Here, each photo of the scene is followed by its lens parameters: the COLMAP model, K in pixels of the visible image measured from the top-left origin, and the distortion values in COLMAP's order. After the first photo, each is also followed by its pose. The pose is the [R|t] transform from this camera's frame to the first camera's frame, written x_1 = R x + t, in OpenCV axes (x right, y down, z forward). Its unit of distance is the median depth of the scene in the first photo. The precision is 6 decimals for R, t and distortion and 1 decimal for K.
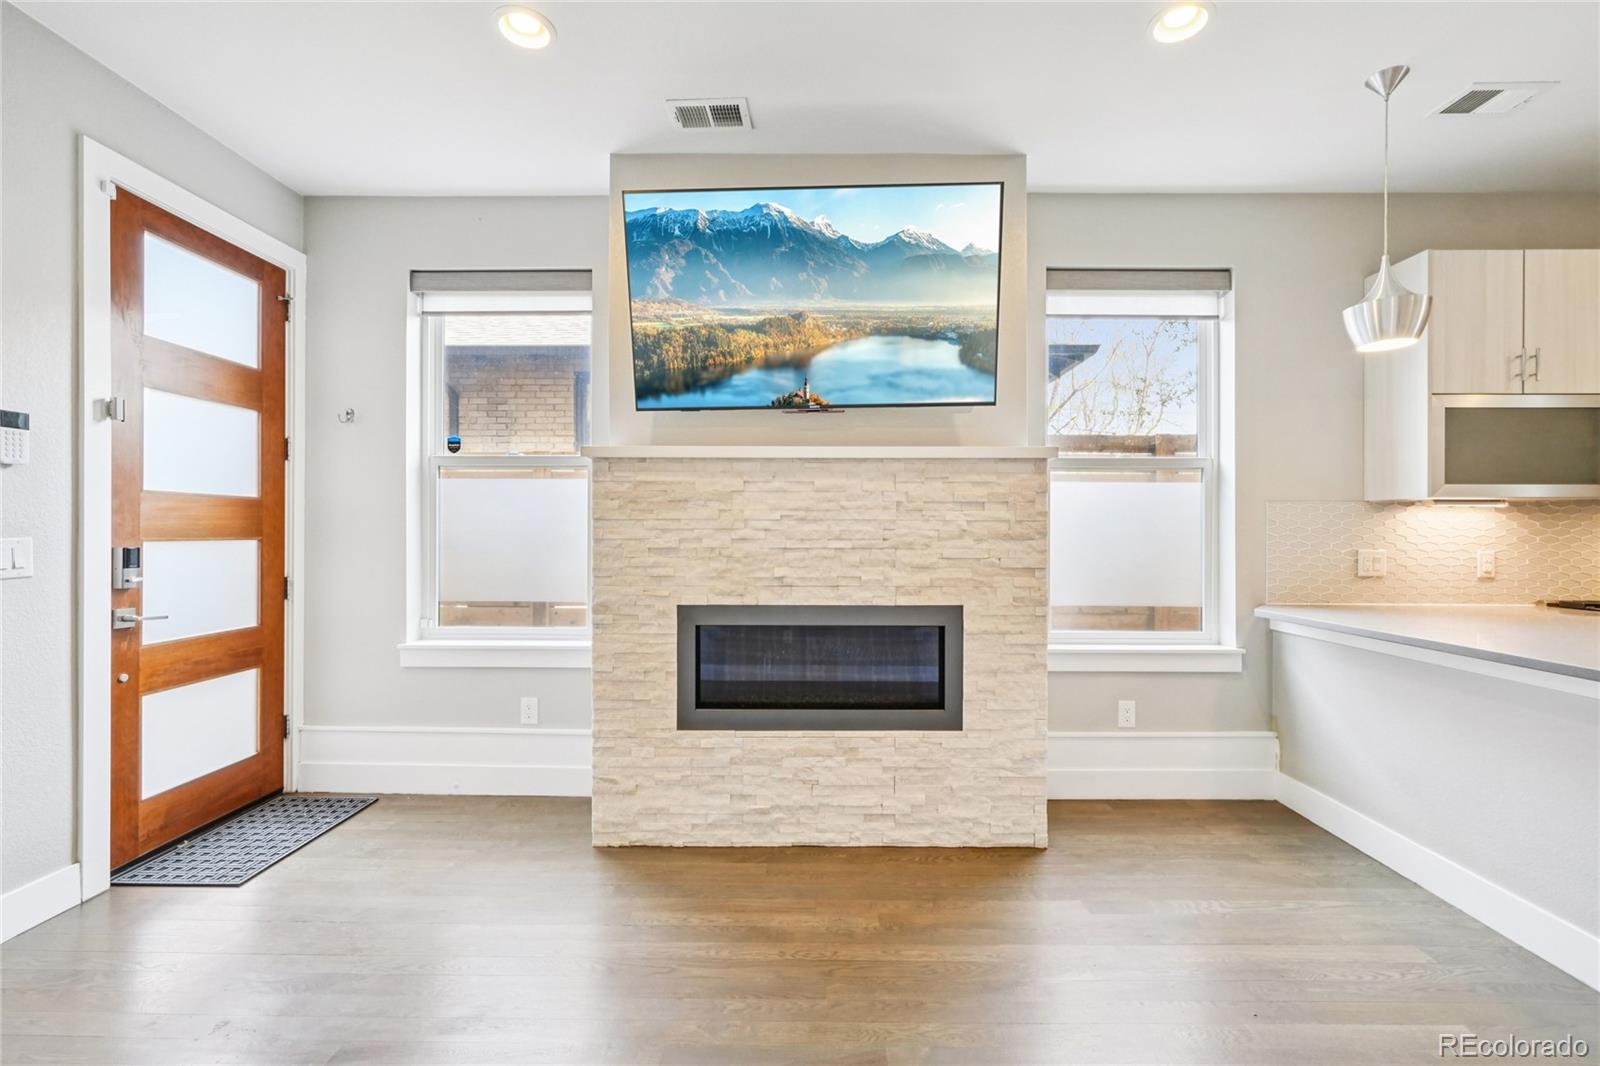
lens RADIAL K [[694.3, 0, 801.2], [0, 694.3, 530.5], [0, 0, 1]] dist [-0.004636, 0.003478]
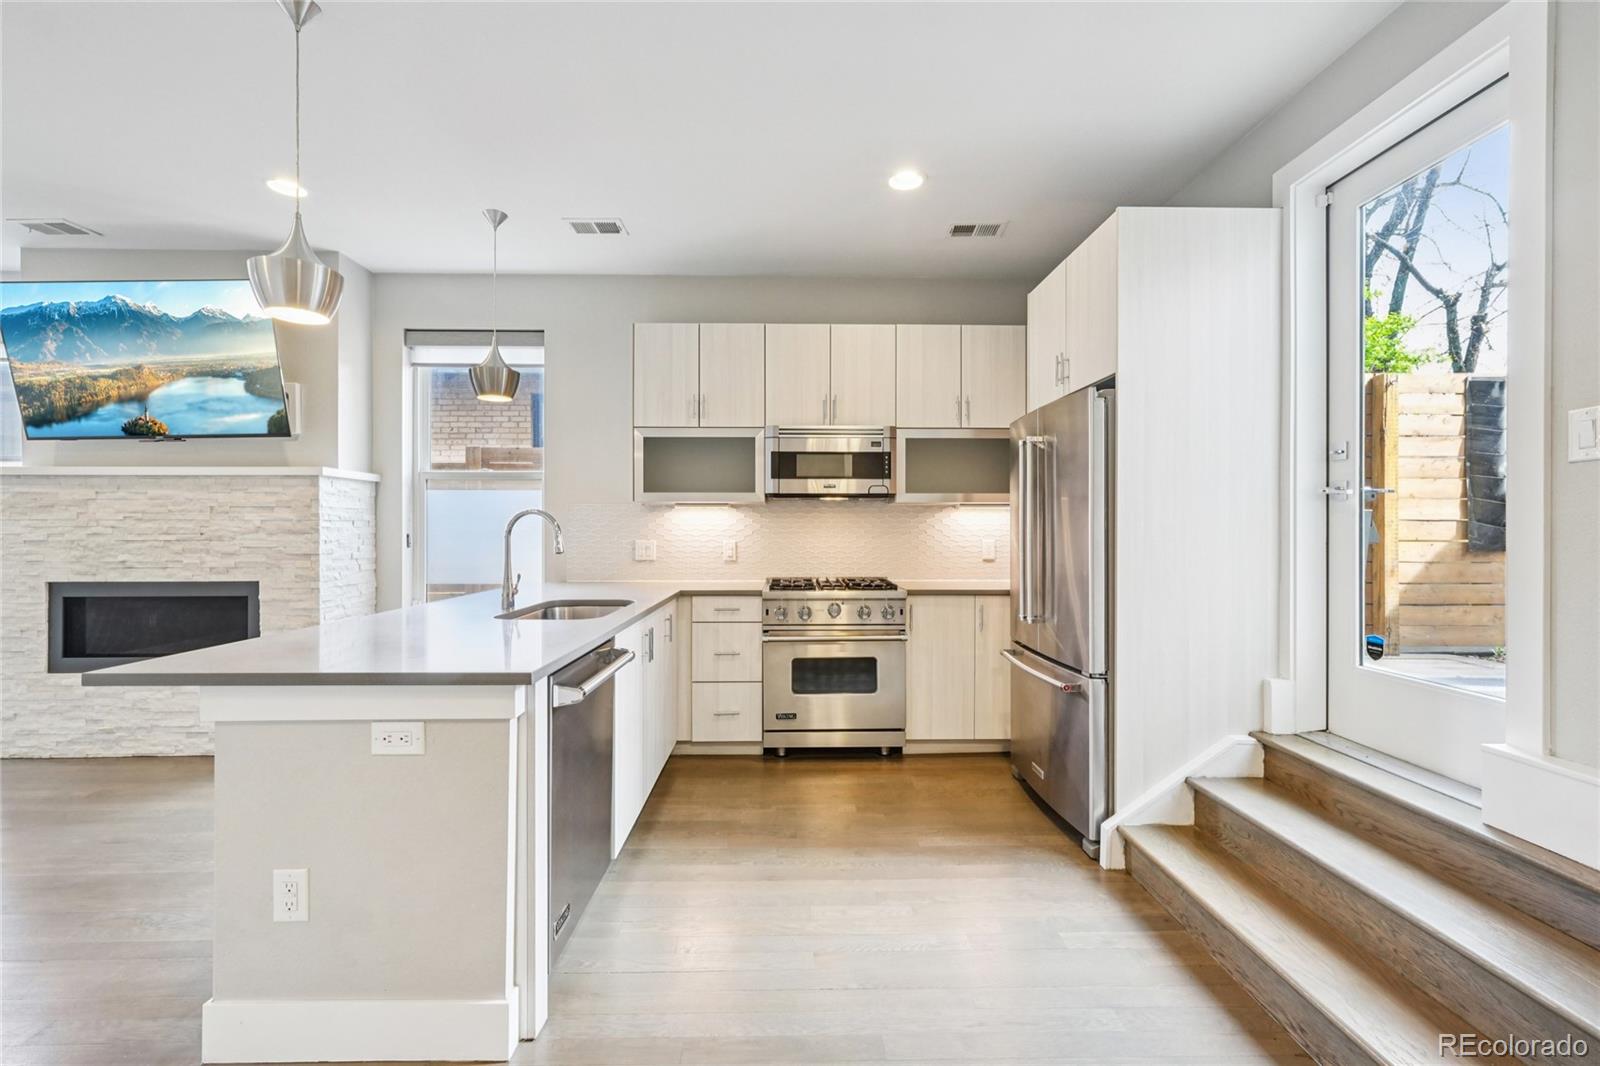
lens RADIAL K [[694.3, 0, 811.2], [0, 694.3, 529.8], [0, 0, 1]] dist [-0.004636, 0.003478]
pose [[0.999251, -0.002692, 0.038609, 1.277585], [0.002532, 0.999988, 0.004206, 0.002230], [-0.038620, -0.004105, 0.999246, -0.425312]]
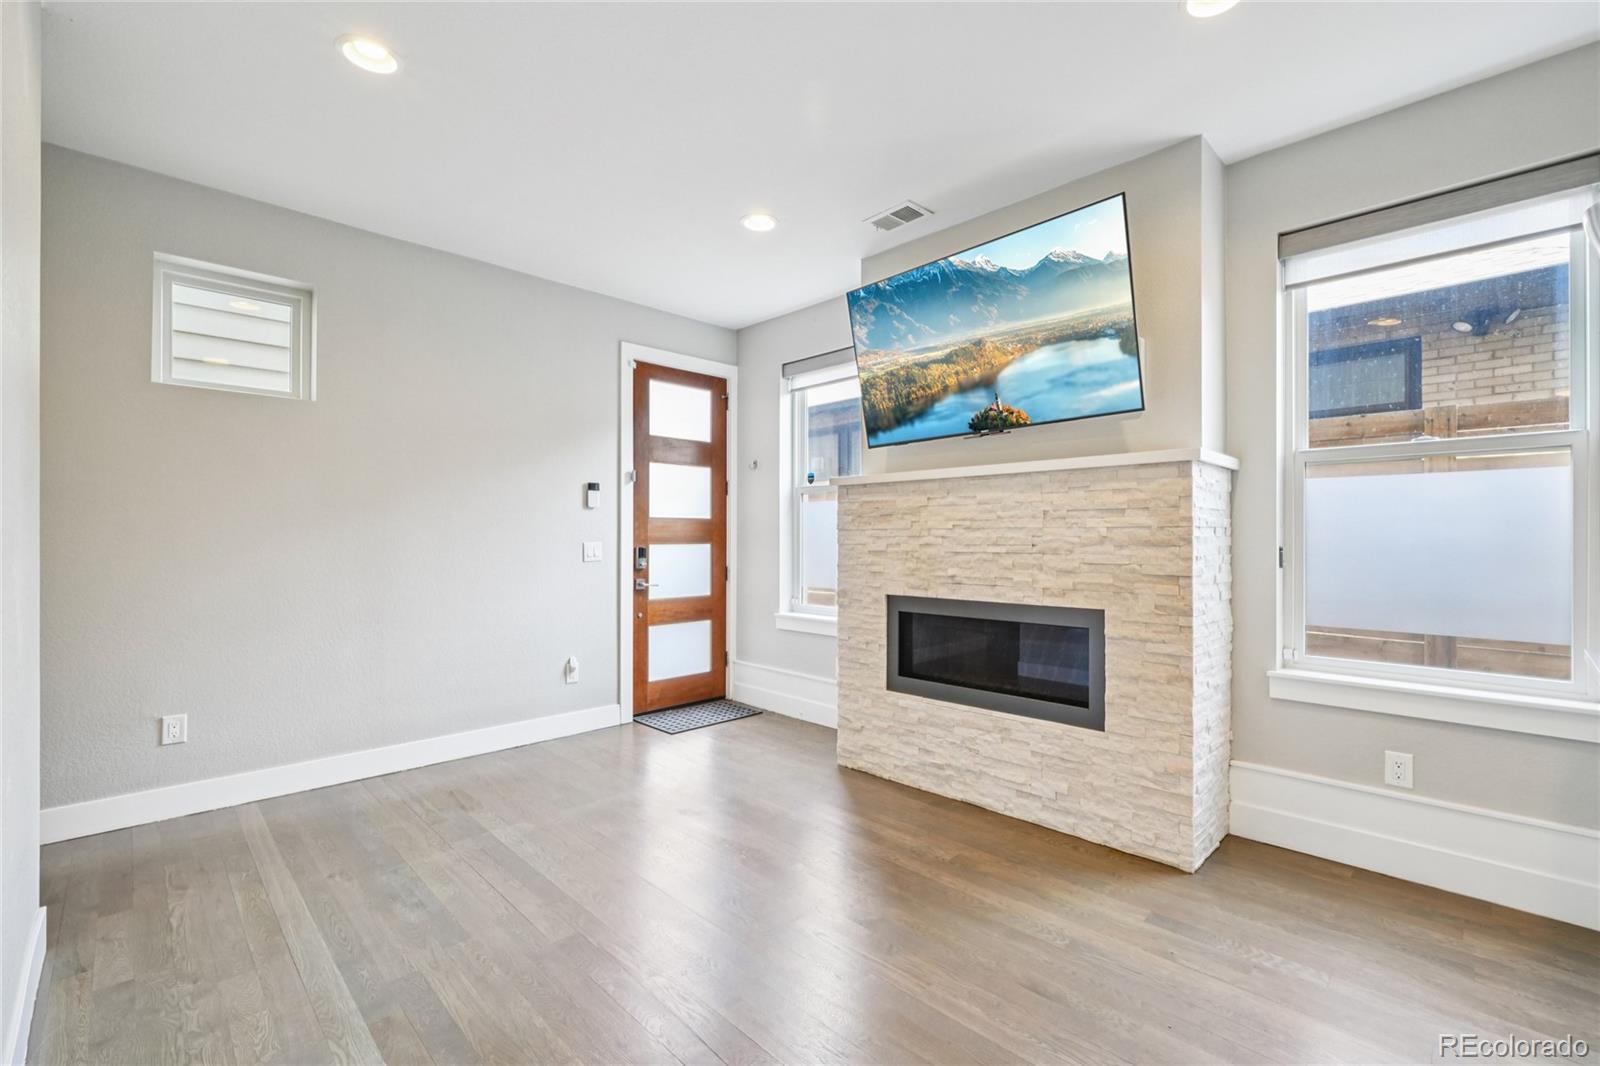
lens RADIAL K [[694.3, 0, 806.0], [0, 694.3, 533.9], [0, 0, 1]] dist [-0.004636, 0.003478]
pose [[0.712282, -0.006495, -0.701863, 0.636921], [0.003306, 0.999977, -0.005898, 0.000034], [0.701886, 0.001880, 0.712287, -0.041306]]
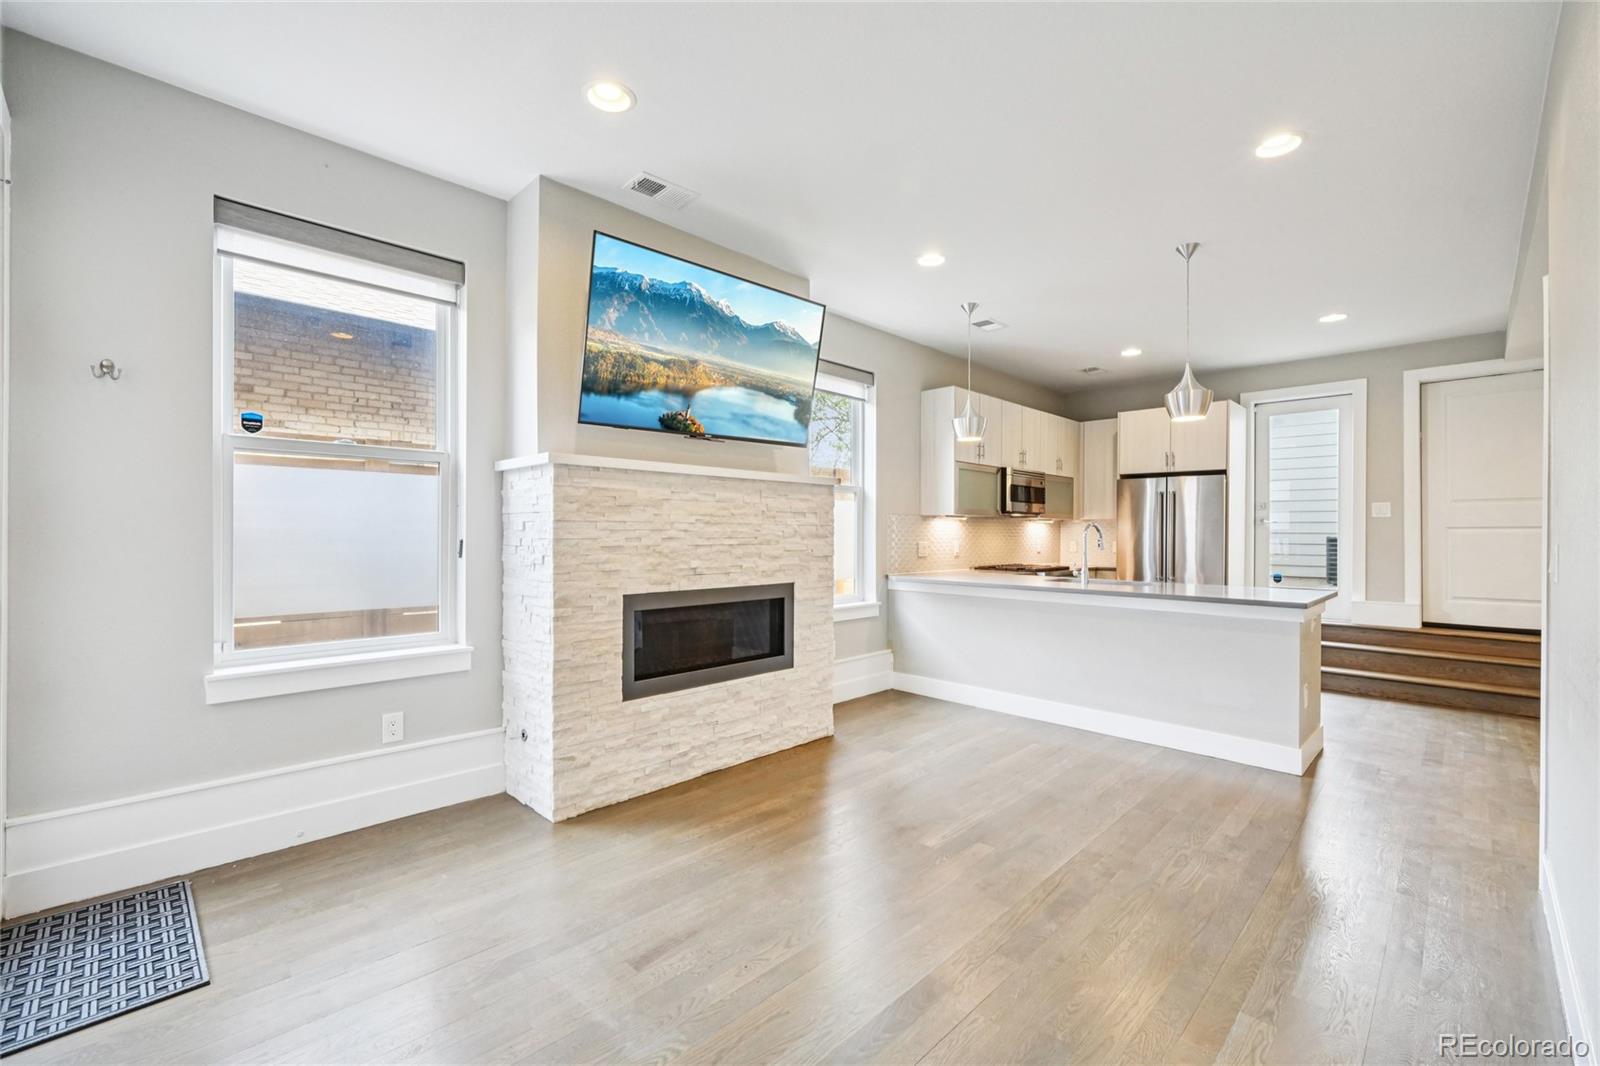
lens RADIAL K [[694.3, 0, 806.7], [0, 694.3, 528.6], [0, 0, 1]] dist [-0.004636, 0.003478]
pose [[0.684443, 0.004795, 0.729051, -0.819784], [-0.005924, 0.999982, -0.001014, -0.004787], [-0.729042, -0.003625, 0.684459, -0.025141]]
